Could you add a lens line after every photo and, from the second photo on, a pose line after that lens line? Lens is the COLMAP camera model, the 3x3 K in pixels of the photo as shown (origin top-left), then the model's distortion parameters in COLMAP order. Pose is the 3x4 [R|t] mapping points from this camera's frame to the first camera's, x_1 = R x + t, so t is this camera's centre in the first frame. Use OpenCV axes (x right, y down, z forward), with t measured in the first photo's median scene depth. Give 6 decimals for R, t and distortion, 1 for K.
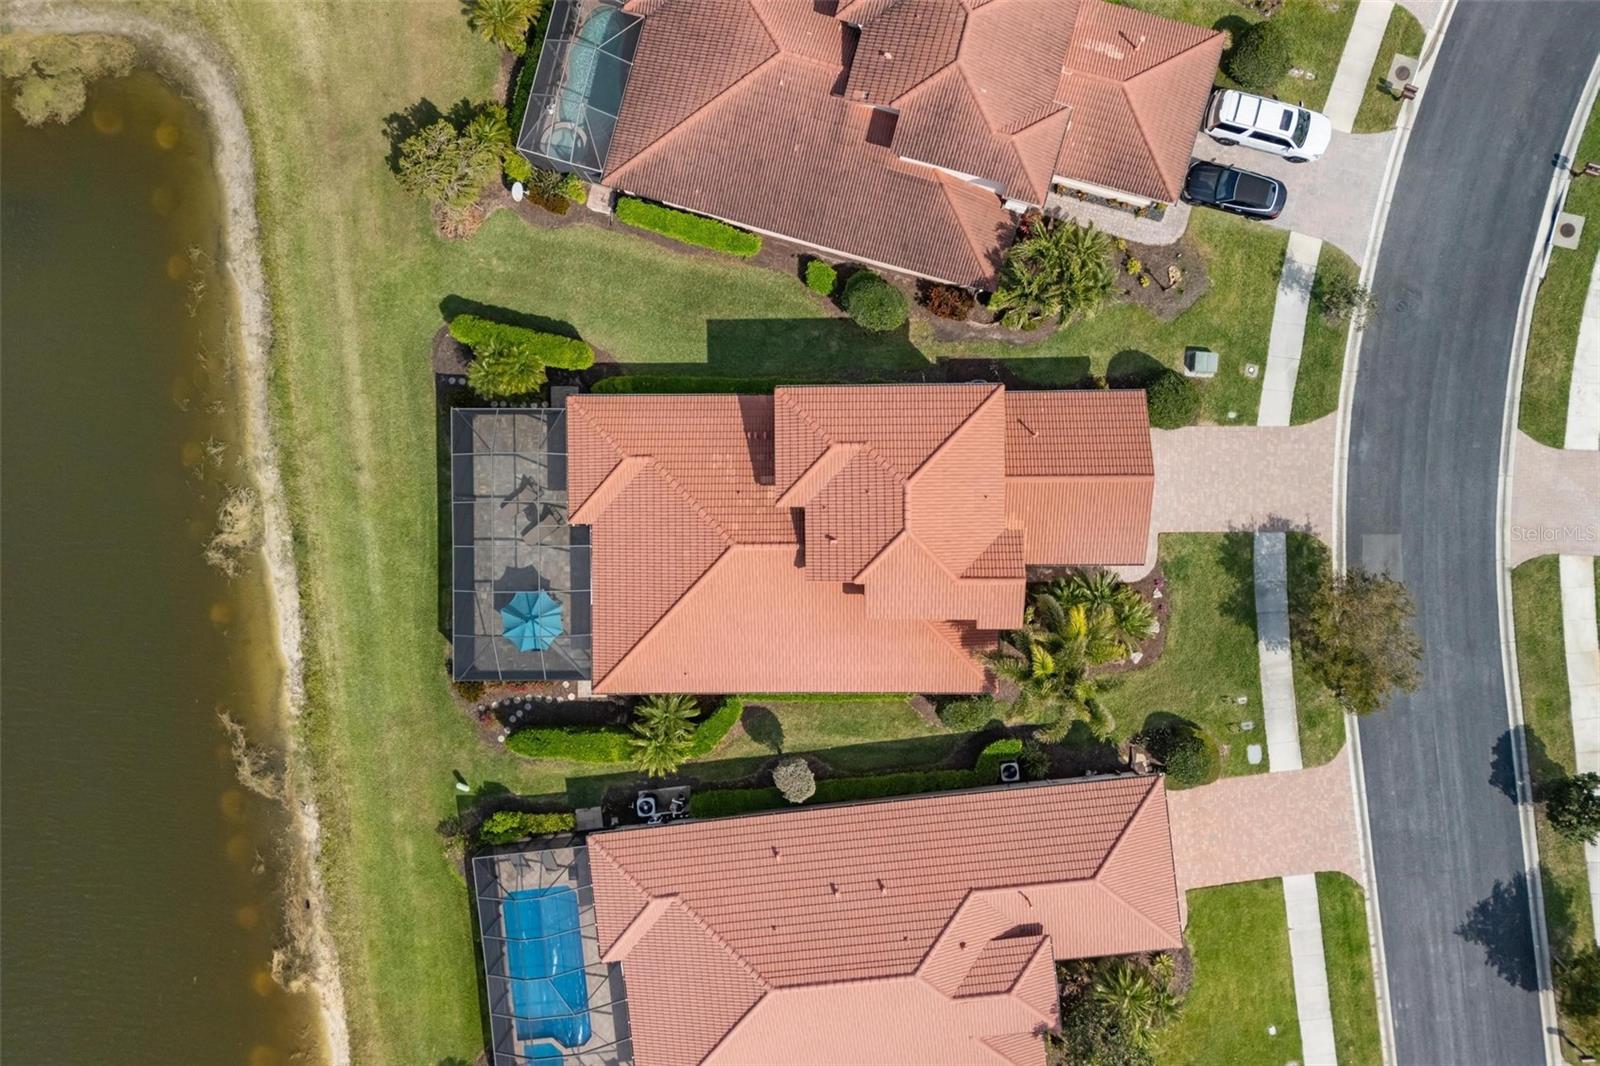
lens RADIAL K [[1172.5, 0, 803.3], [0, 1172.5, 530.4], [0, 0, 1]] dist [0.069699, -0.061869]
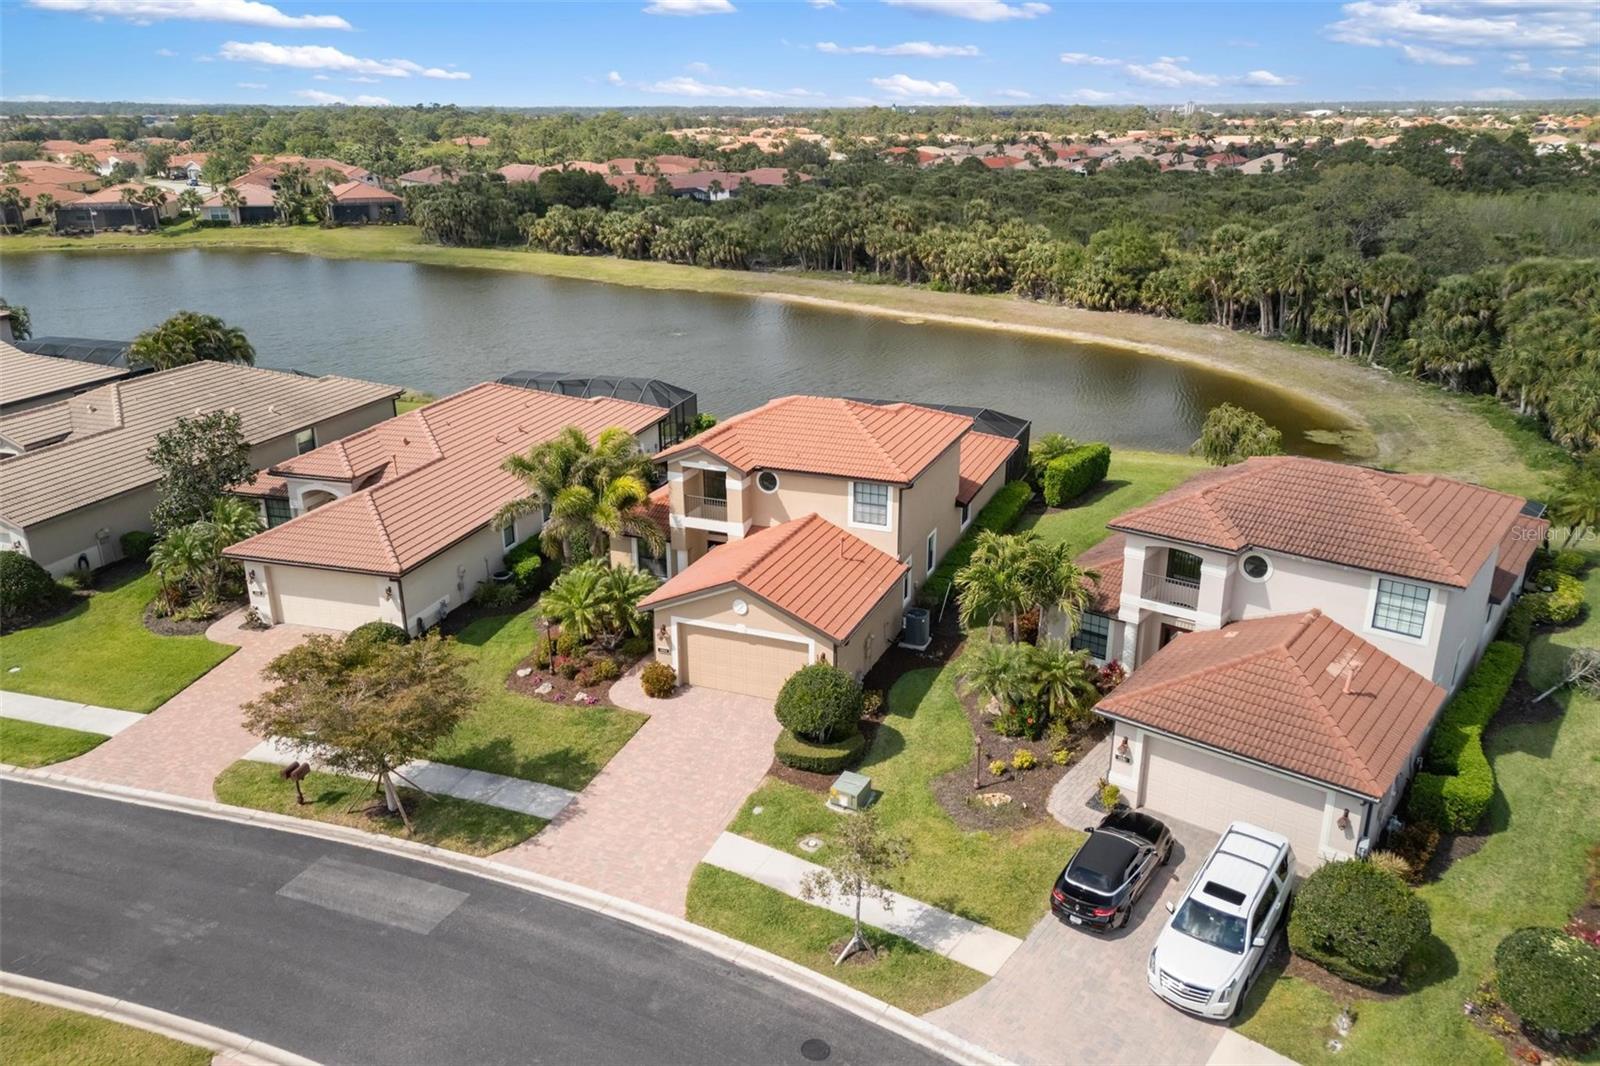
lens RADIAL K [[1172.5, 0, 806.3], [0, 1172.5, 541.6], [0, 0, 1]] dist [0.069699, -0.061869]
pose [[-0.381458, 0.339422, -0.859815, 0.842771], [-0.924380, -0.143532, 0.353441, -0.323102], [-0.003445, 0.929619, 0.368506, 0.634048]]
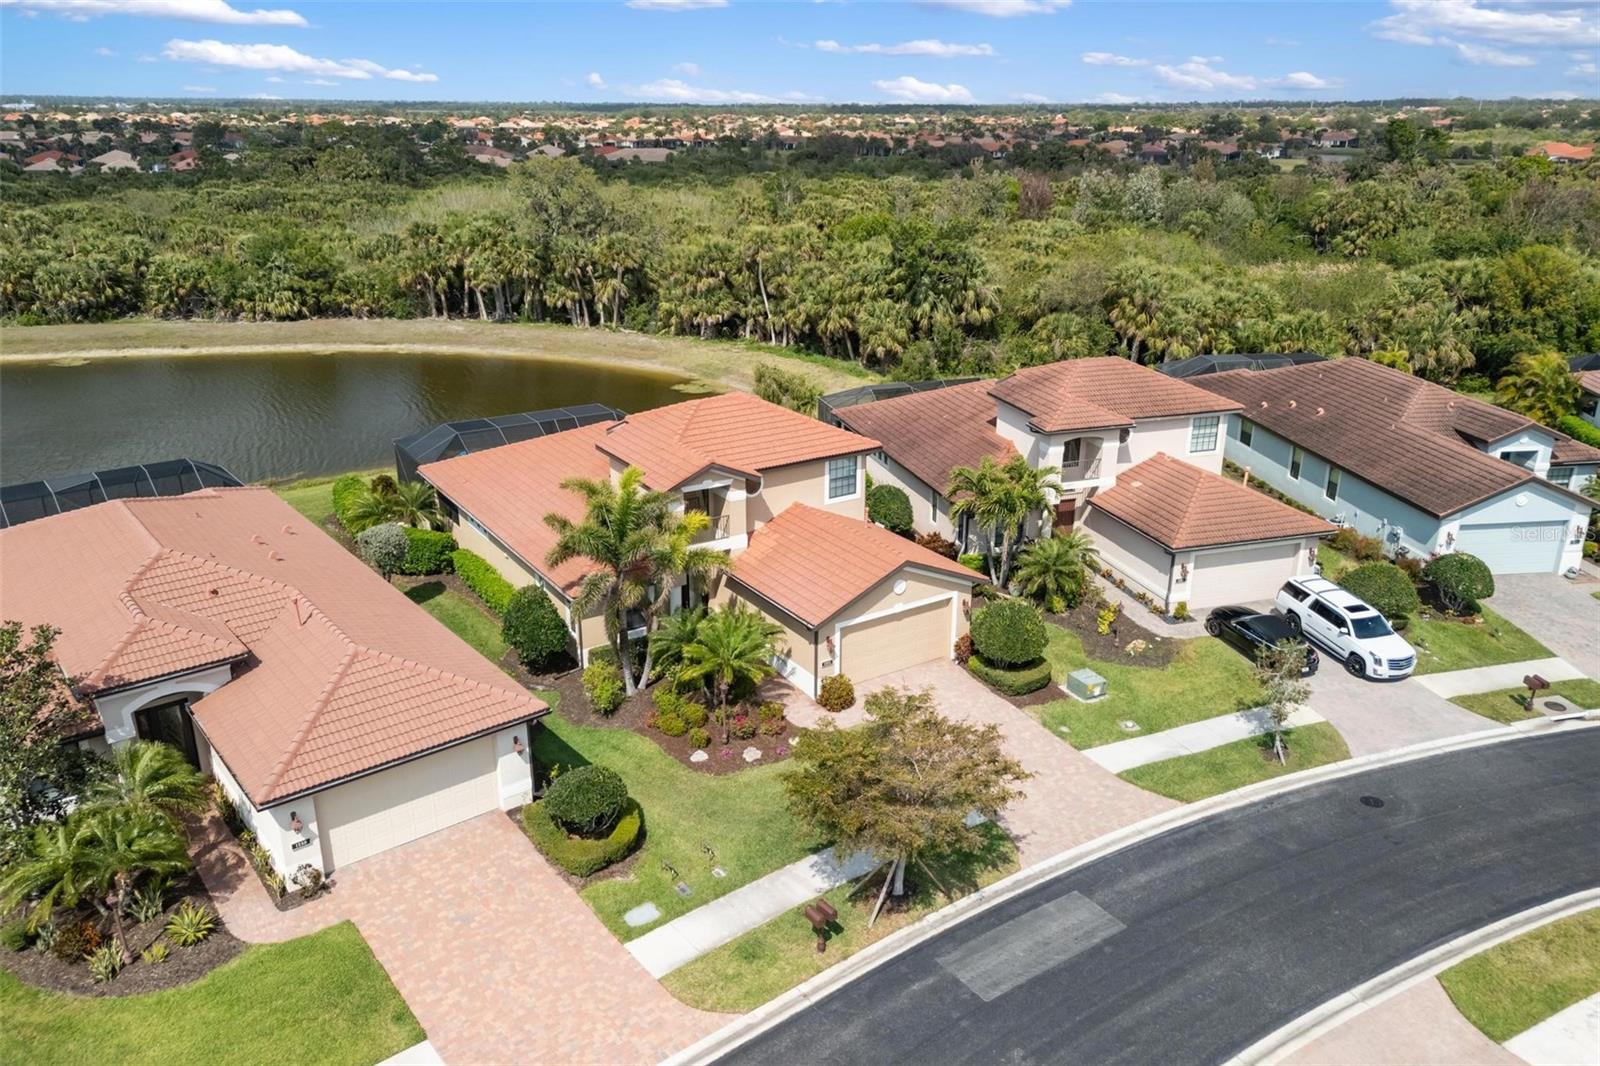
lens RADIAL K [[1172.5, 0, 813.1], [0, 1172.5, 536.9], [0, 0, 1]] dist [0.069699, -0.061869]
pose [[0.547898, 0.309218, -0.777298, 0.792207], [-0.835988, 0.168474, -0.522247, 0.377898], [-0.030534, 0.935949, 0.350808, 0.647562]]
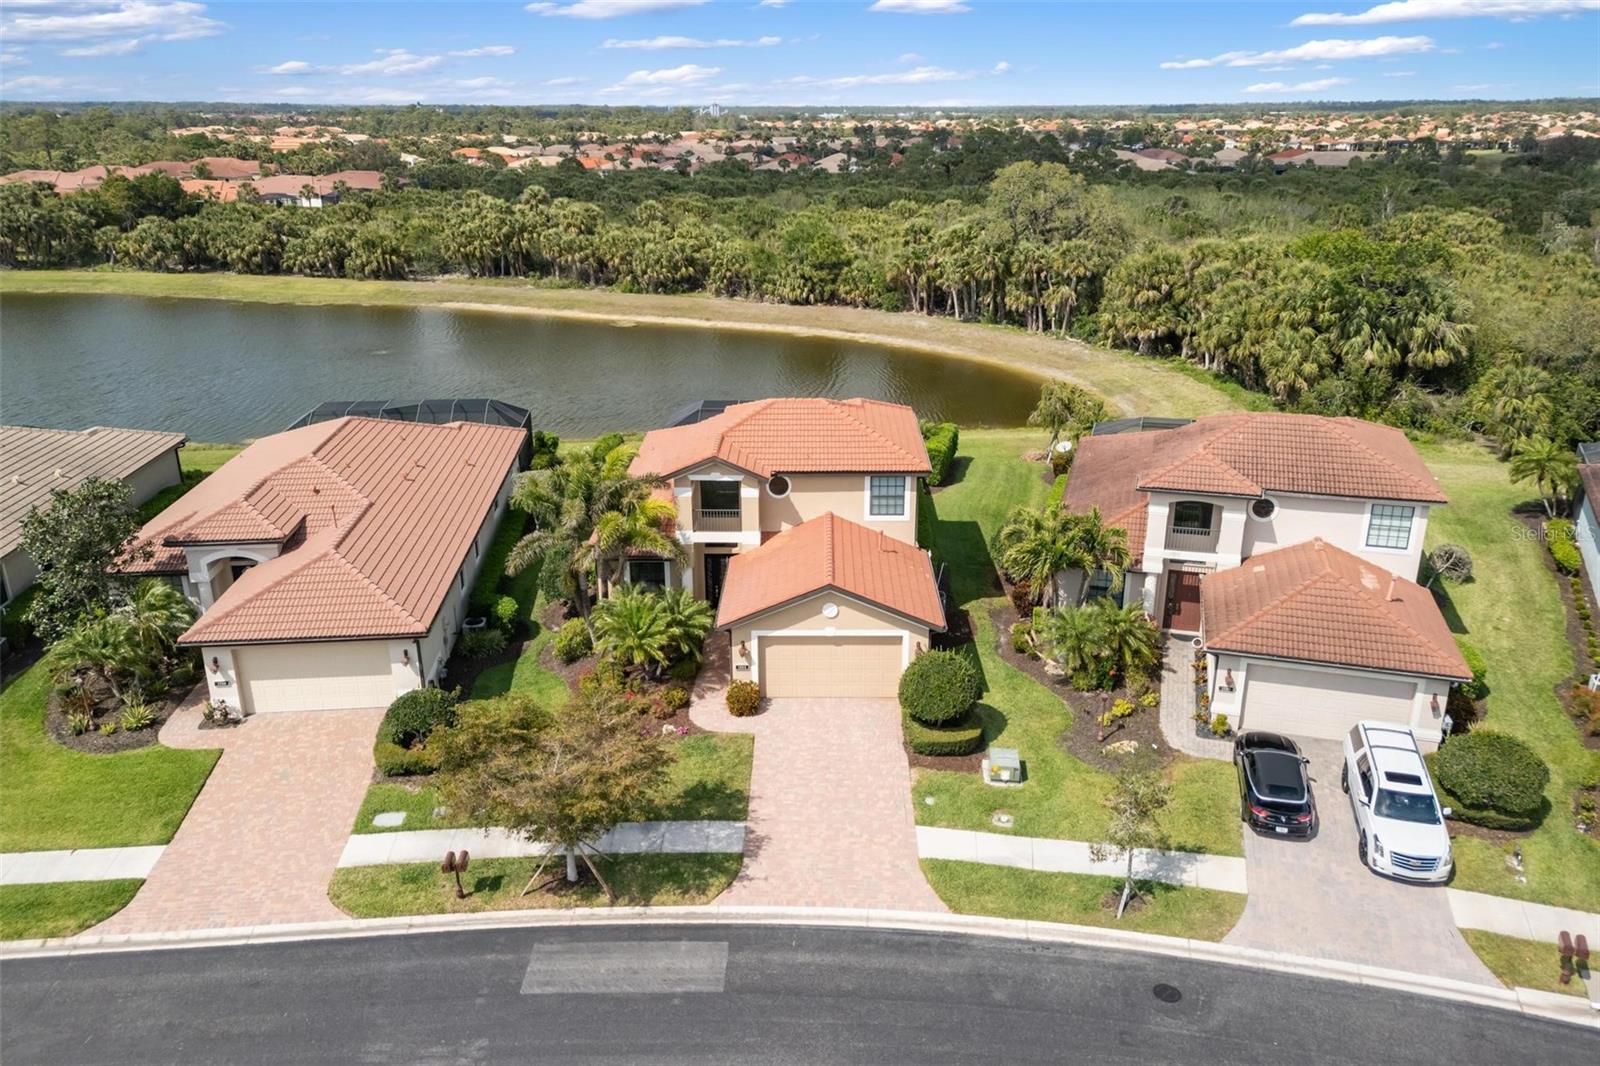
lens RADIAL K [[1172.5, 0, 808.8], [0, 1172.5, 541.8], [0, 0, 1]] dist [0.069699, -0.061869]
pose [[-0.012694, 0.365040, -0.930905, 0.907435], [-0.999821, -0.017724, 0.006684, -0.033629], [-0.014060, 0.930823, 0.365199, 0.634558]]
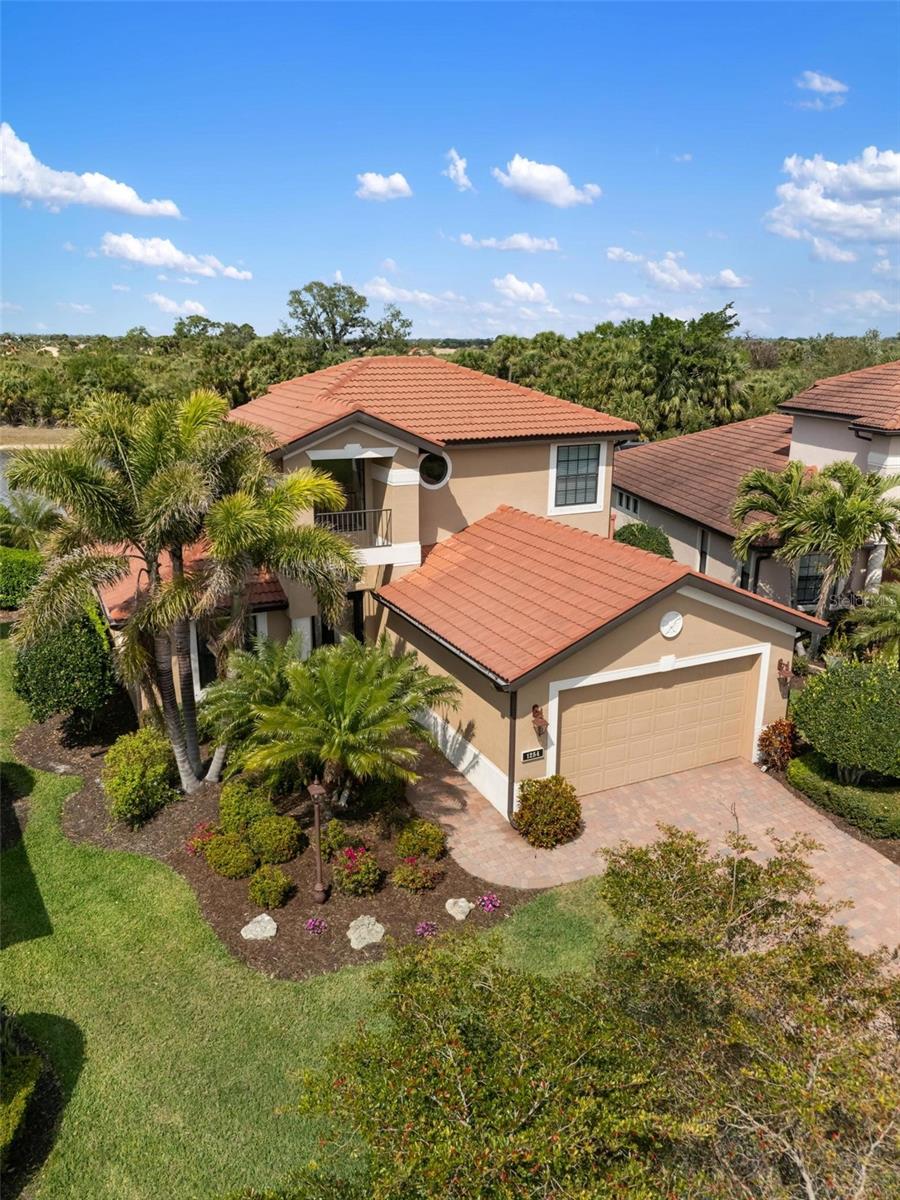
lens RADIAL K [[887.8, 0, 449.2], [0, 887.8, 595.5], [0, 0, 1]] dist [0.046713, -0.004825]
pose [[0.431682, 0.268576, -0.861114, 0.493608], [-0.901579, 0.098424, -0.421269, 0.154980], [-0.028388, 0.958217, 0.284631, 0.835929]]
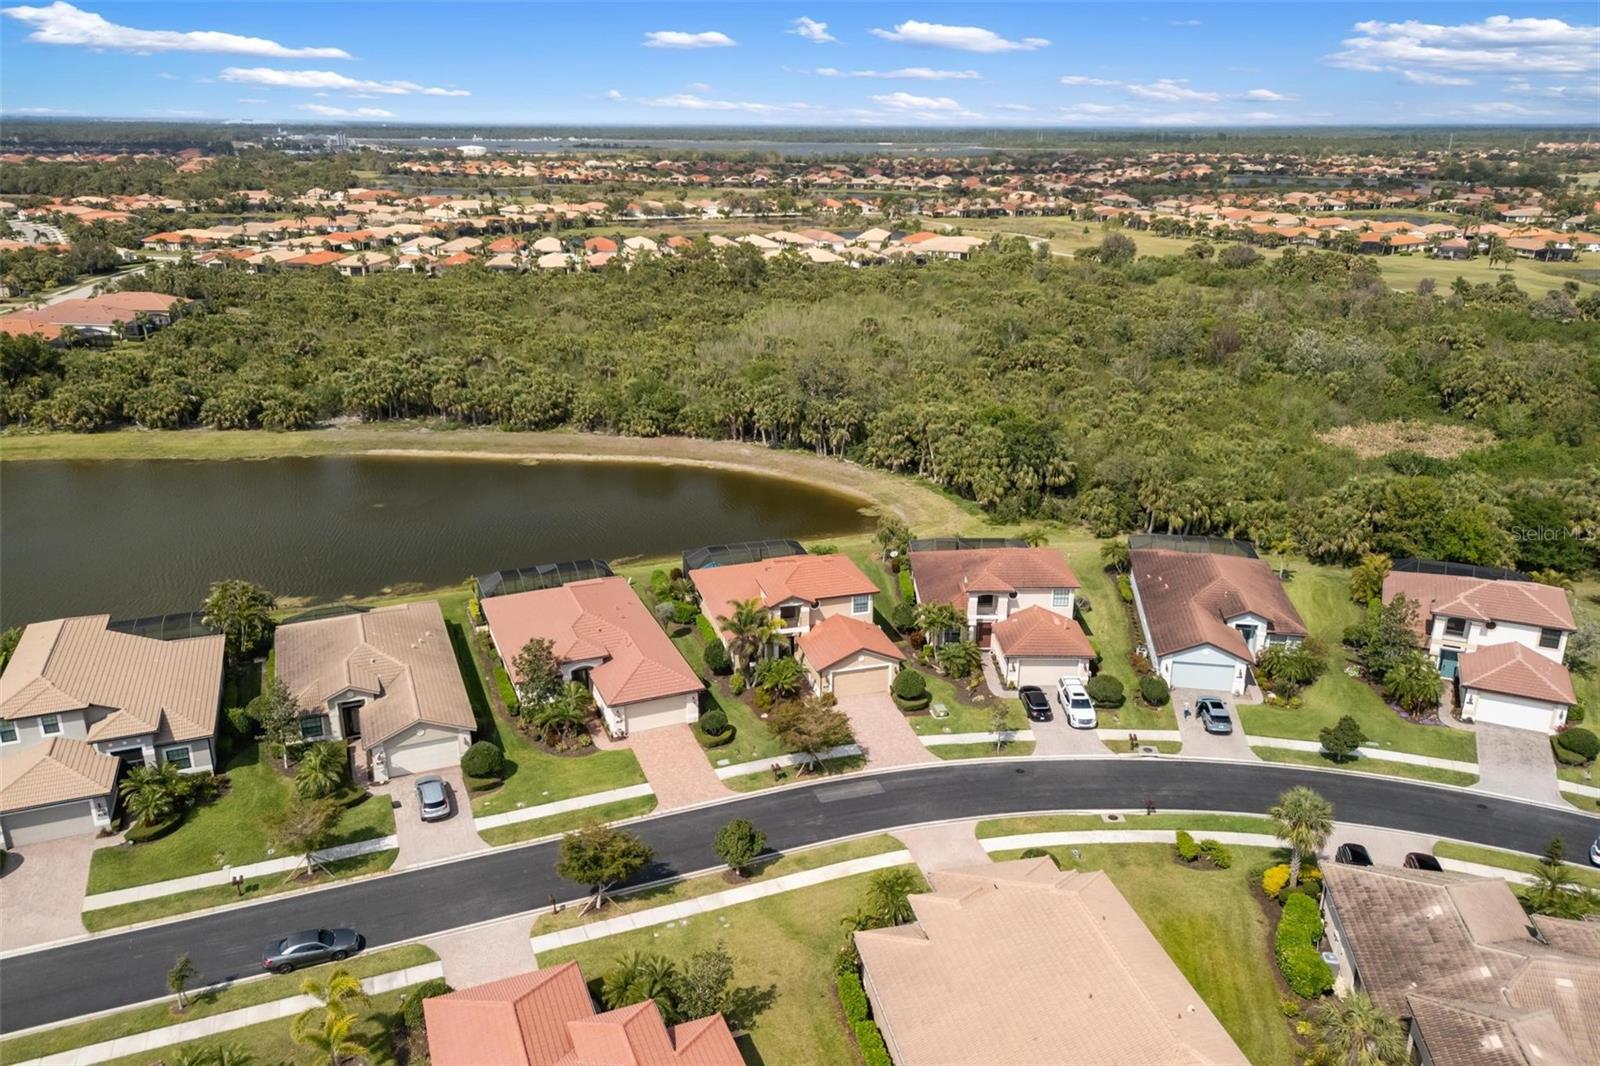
lens RADIAL K [[1172.5, 0, 811.9], [0, 1172.5, 547.5], [0, 0, 1]] dist [0.069699, -0.061869]
pose [[0.284595, 0.345795, -0.894109, 1.719865], [-0.958216, 0.074636, -0.276135, 0.487748], [-0.028753, 0.935337, 0.352587, 0.177120]]
